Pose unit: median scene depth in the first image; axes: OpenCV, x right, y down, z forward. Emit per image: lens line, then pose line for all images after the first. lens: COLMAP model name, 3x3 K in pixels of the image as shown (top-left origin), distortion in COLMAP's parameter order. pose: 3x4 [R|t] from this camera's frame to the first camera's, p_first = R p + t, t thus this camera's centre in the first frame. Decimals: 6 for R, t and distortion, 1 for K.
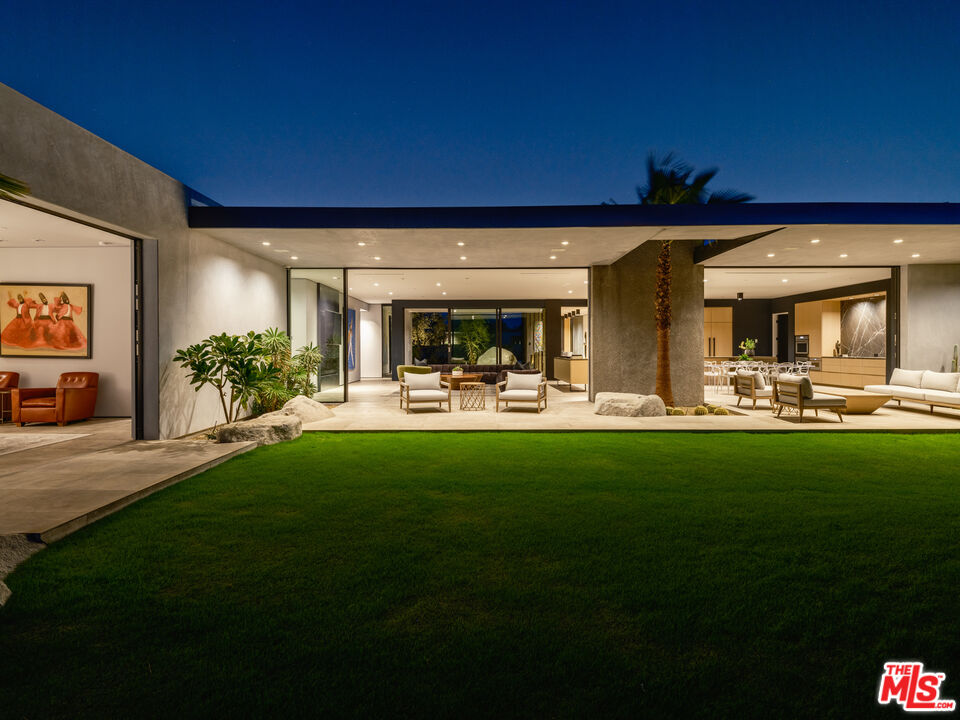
lens RADIAL K [[516.5, 0, 482.6], [0, 516.5, 354.6], [0, 0, 1]] dist [0.006716, 0.000198]
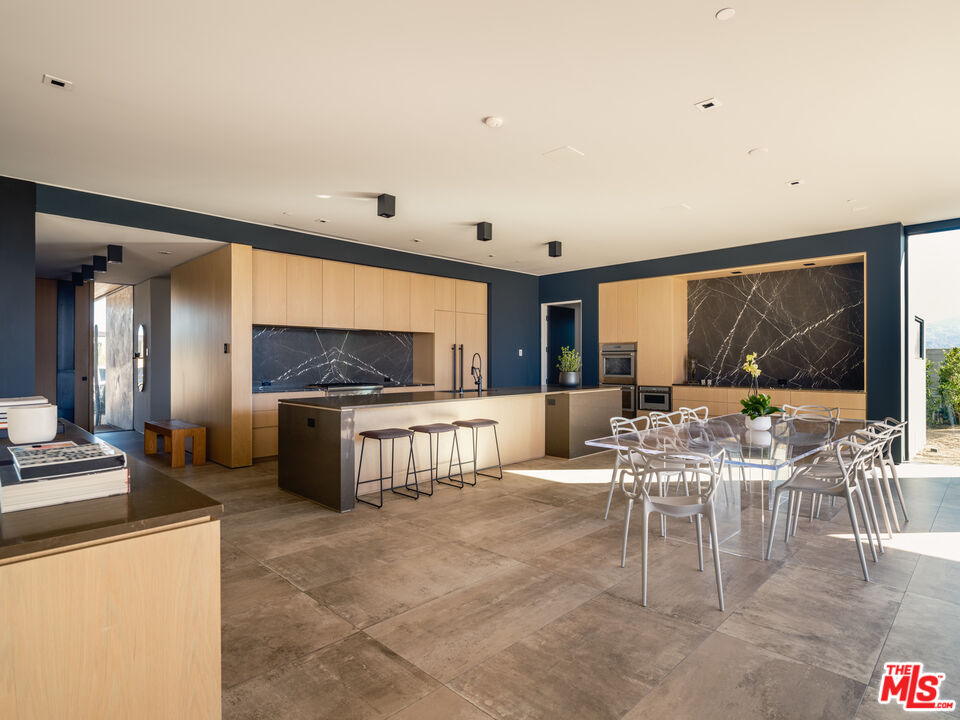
lens RADIAL K [[515.5, 0, 483.8], [0, 515.5, 367.1], [0, 0, 1]] dist [0.000226, 0.000333]
pose [[0.715319, -0.008503, 0.698746, 0.229093], [0.006490, 0.999964, 0.005524, -0.023983], [-0.698768, 0.000583, 0.715348, 1.154574]]
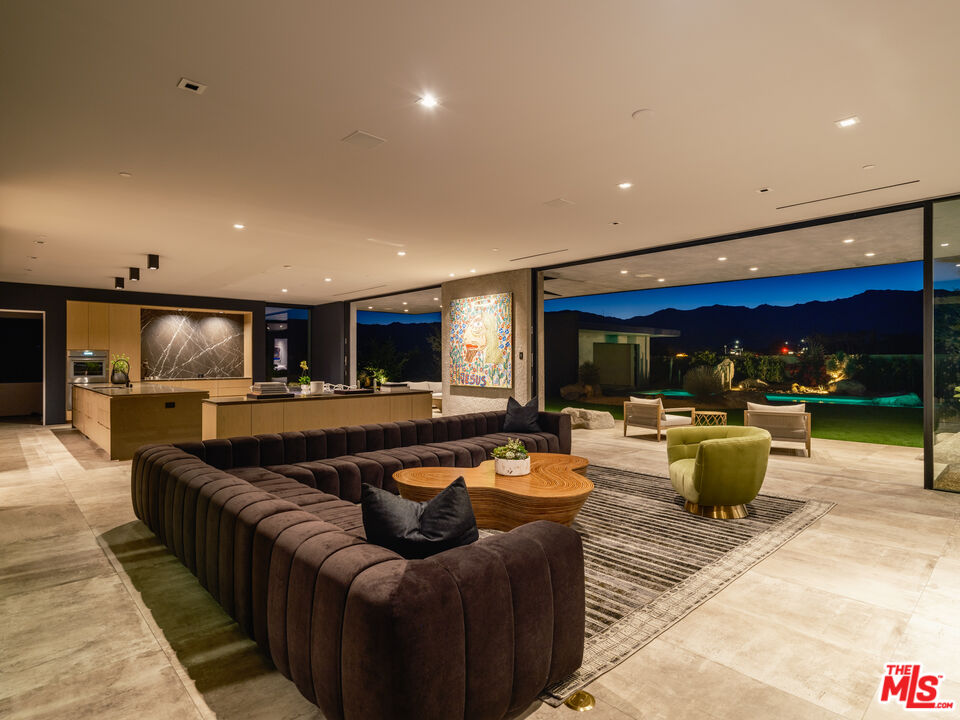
lens RADIAL K [[522.8, 0, 480.0], [0, 522.8, 360.0], [0, 0, 1]] dist [0.004631, 0.000913]
pose [[-0.676223, 0.003137, 0.736690, -0.387552], [0.010702, 0.999927, 0.005566, -0.035117], [-0.736619, 0.011648, -0.676207, 1.763013]]
